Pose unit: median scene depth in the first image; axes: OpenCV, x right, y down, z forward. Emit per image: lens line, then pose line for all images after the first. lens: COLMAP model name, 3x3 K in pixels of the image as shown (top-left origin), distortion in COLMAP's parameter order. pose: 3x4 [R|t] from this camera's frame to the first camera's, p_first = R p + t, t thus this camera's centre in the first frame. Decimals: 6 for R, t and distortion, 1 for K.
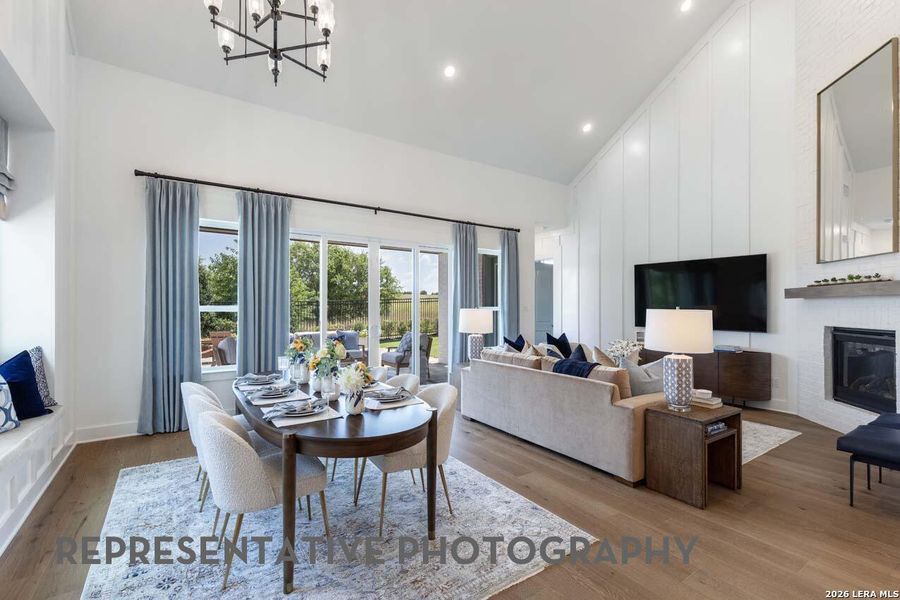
lens RADIAL K [[398.0, 0, 450.0], [0, 398.0, 300.0], [0, 0, 1]] dist [0.013180, 0.000036]
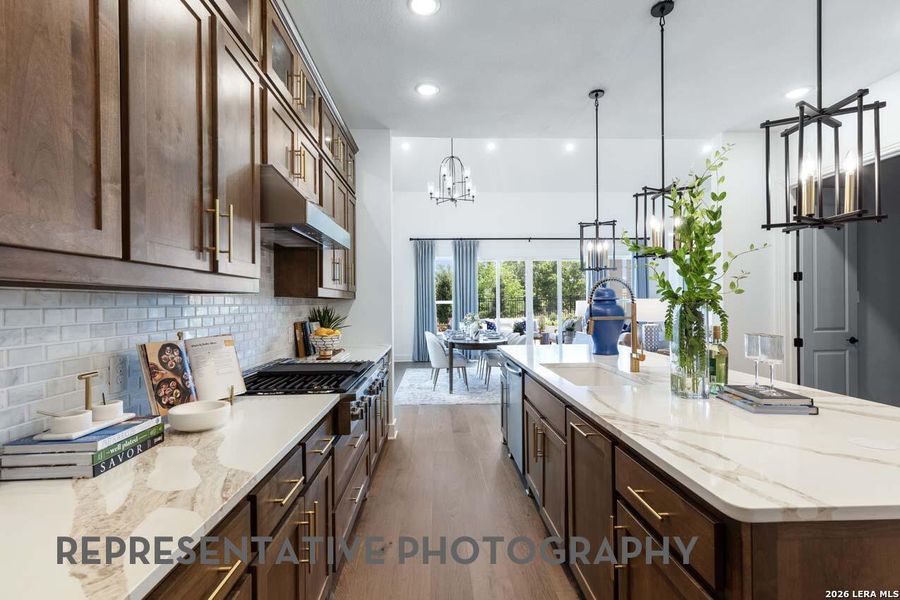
lens RADIAL K [[408.2, 0, 450.0], [0, 408.2, 300.0], [0, 0, 1]] dist [0.008294, 0.000076]
pose [[0.840573, -0.012081, -0.541563, 0.521628], [0.014296, 0.999898, -0.000116, 0.010755], [0.541510, -0.007645, 0.840660, -0.655688]]
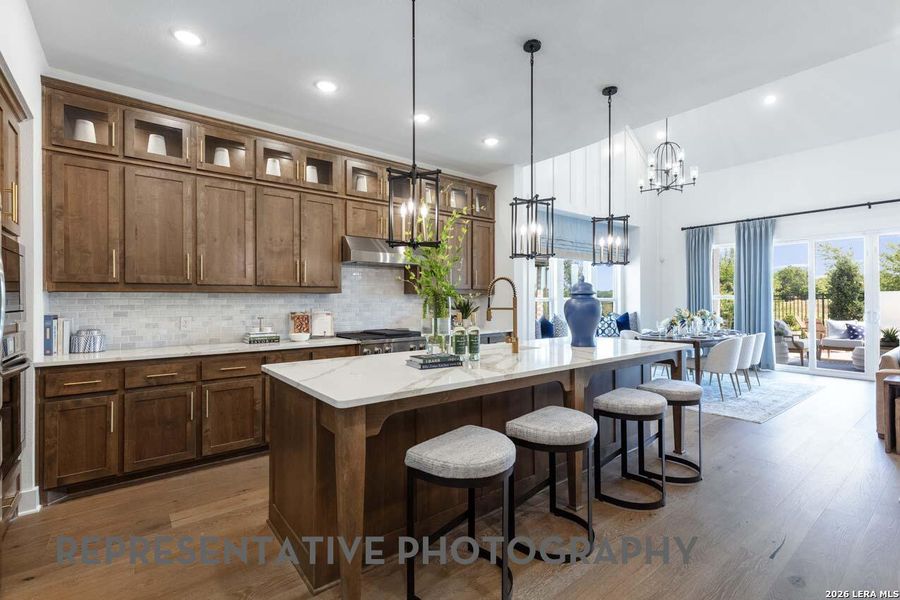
lens RADIAL K [[408.2, 0, 450.0], [0, 408.2, 300.0], [0, 0, 1]] dist [0.008294, 0.000076]
pose [[0.058562, -0.004911, -0.998272, 1.056310], [0.013643, 0.999898, -0.004119, 0.023270], [0.998191, -0.013378, 0.058623, -0.243696]]
